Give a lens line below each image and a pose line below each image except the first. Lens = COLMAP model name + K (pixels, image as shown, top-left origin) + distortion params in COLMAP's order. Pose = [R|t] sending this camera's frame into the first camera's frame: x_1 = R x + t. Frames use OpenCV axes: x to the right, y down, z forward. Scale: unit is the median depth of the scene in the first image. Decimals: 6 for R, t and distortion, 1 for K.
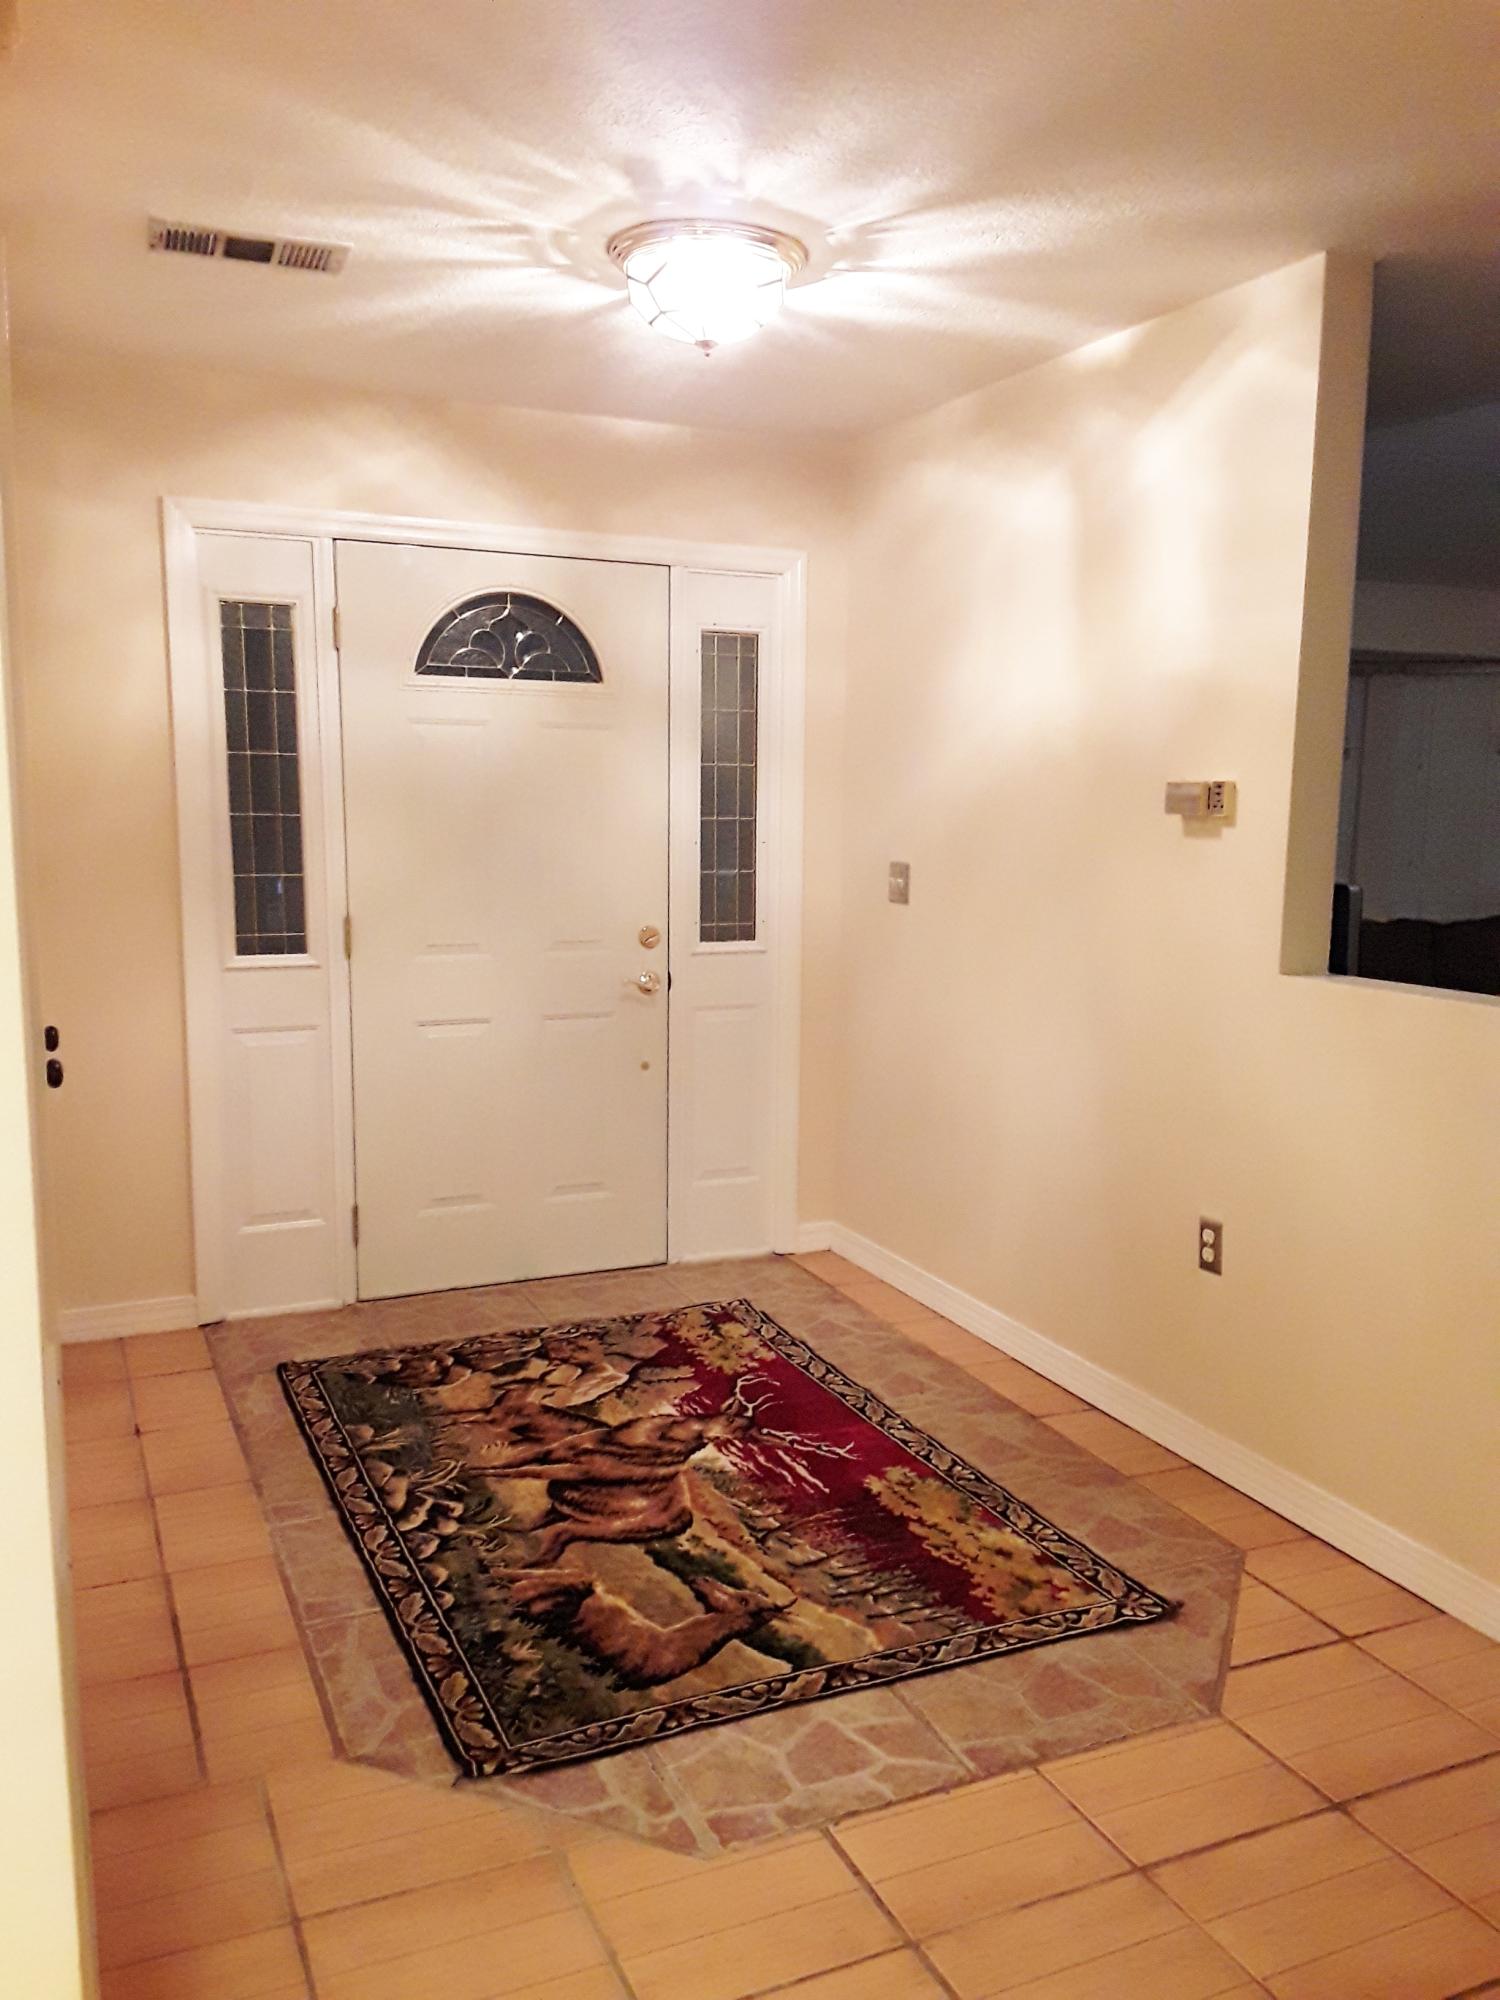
lens RADIAL K [[1615.9, 0, 750.5], [0, 1615.9, 1003.9], [0, 0, 1]] dist [0.083128, -0.108573]
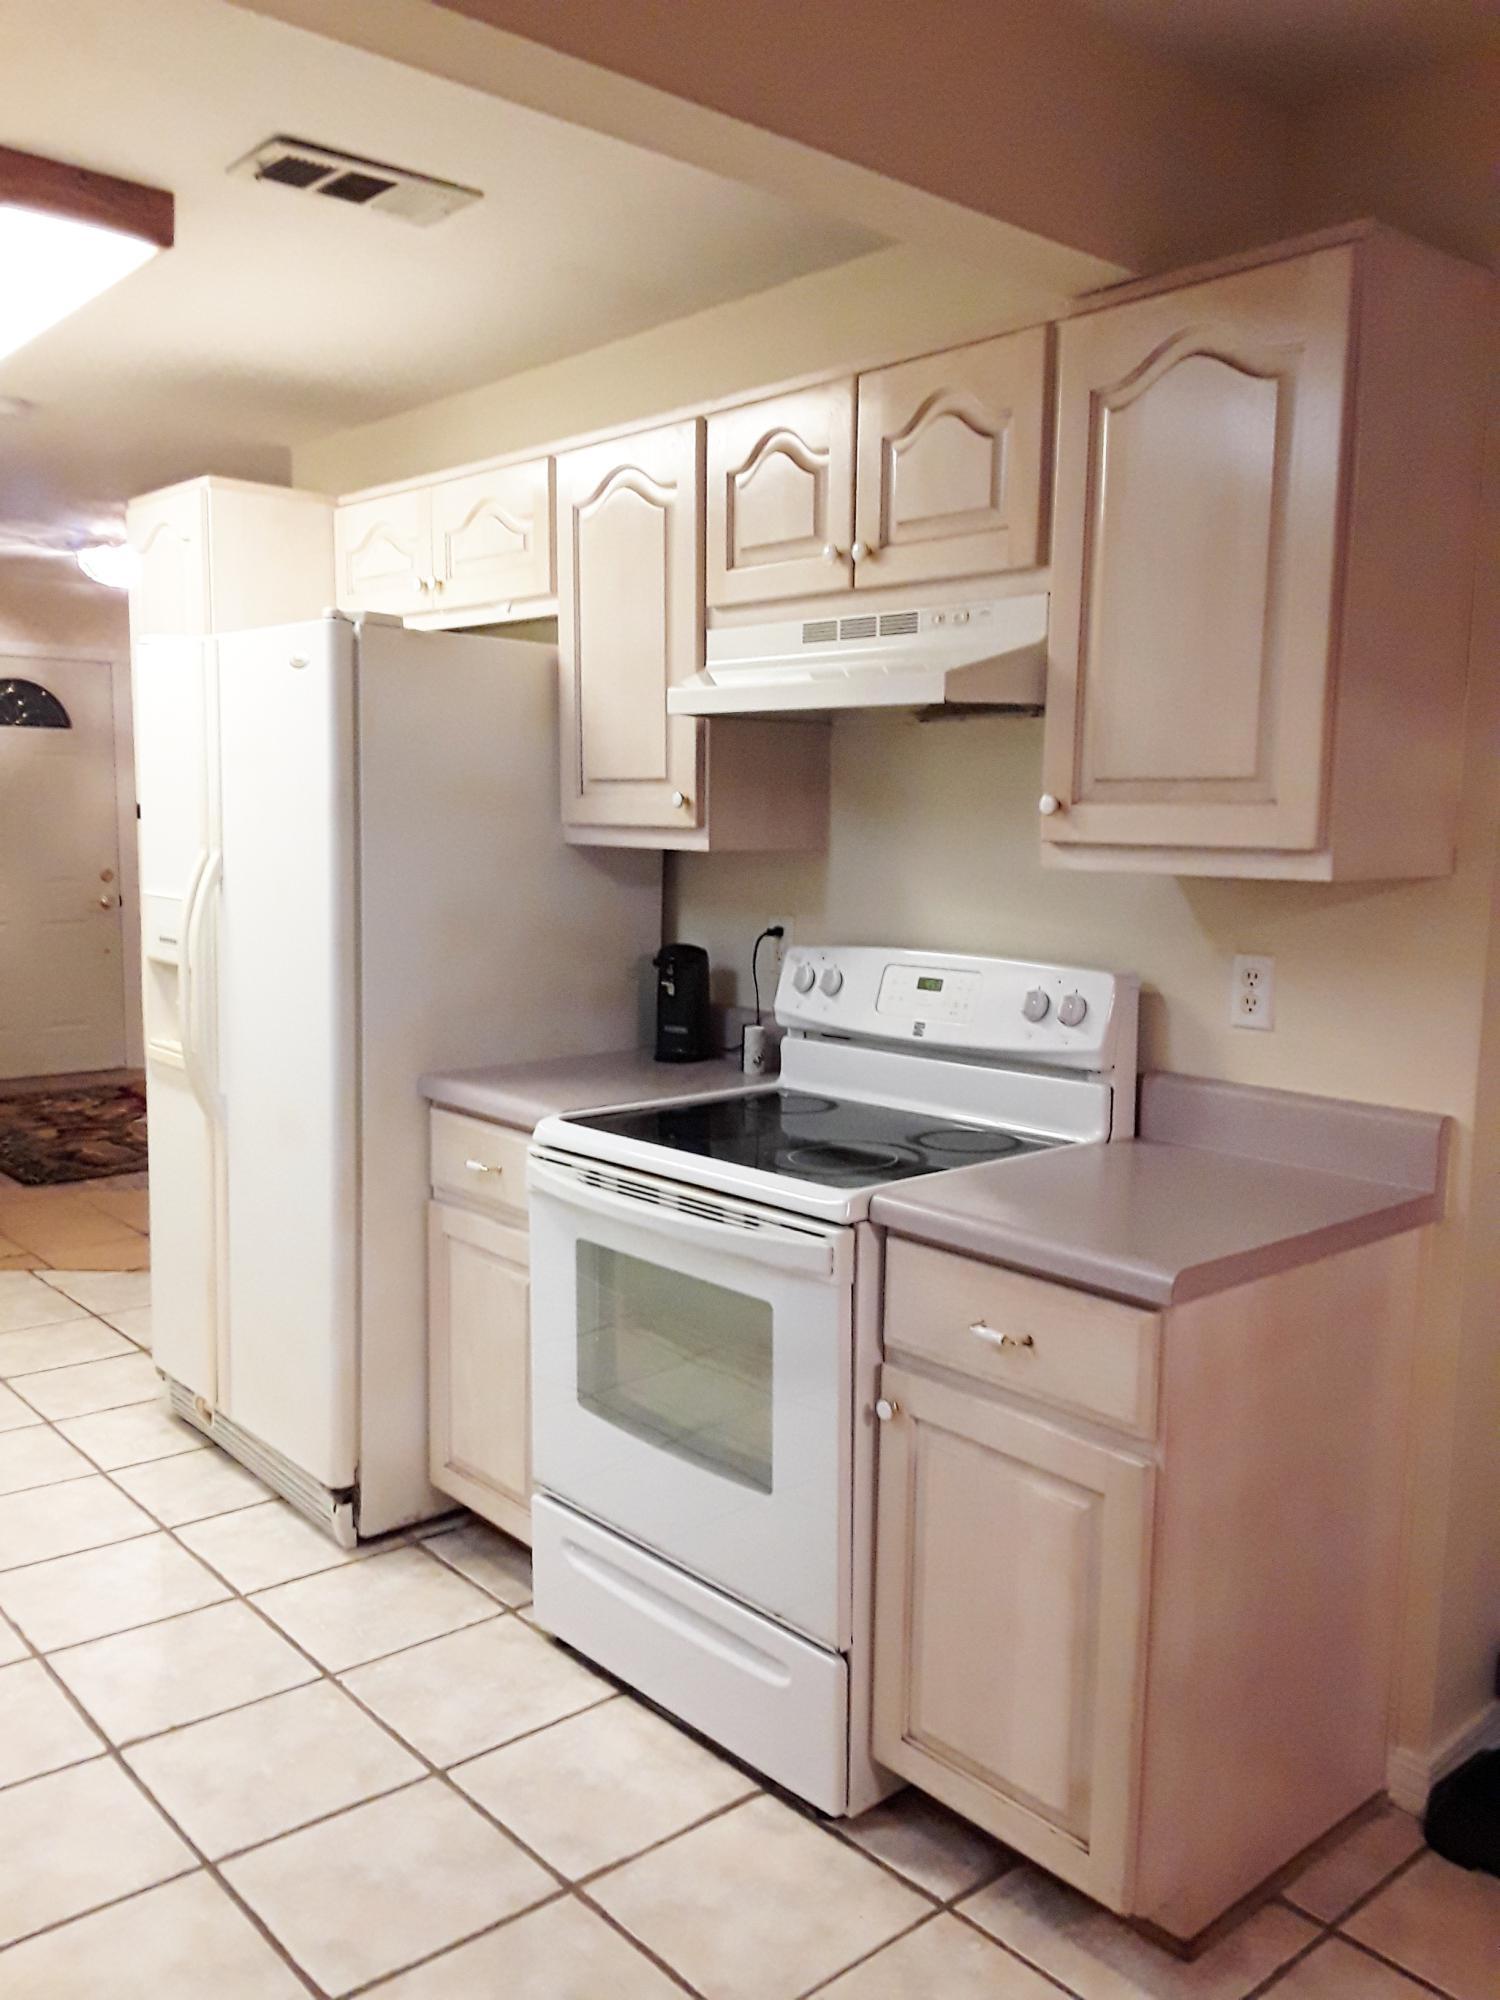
lens RADIAL K [[1615.9, 0, 751.7], [0, 1615.9, 1009.2], [0, 0, 1]] dist [0.083128, -0.108573]
pose [[0.955474, -0.030934, 0.293450, 0.093951], [0.031088, 0.999508, 0.004139, 0.136977], [-0.293434, 0.005168, 0.955965, -1.032970]]
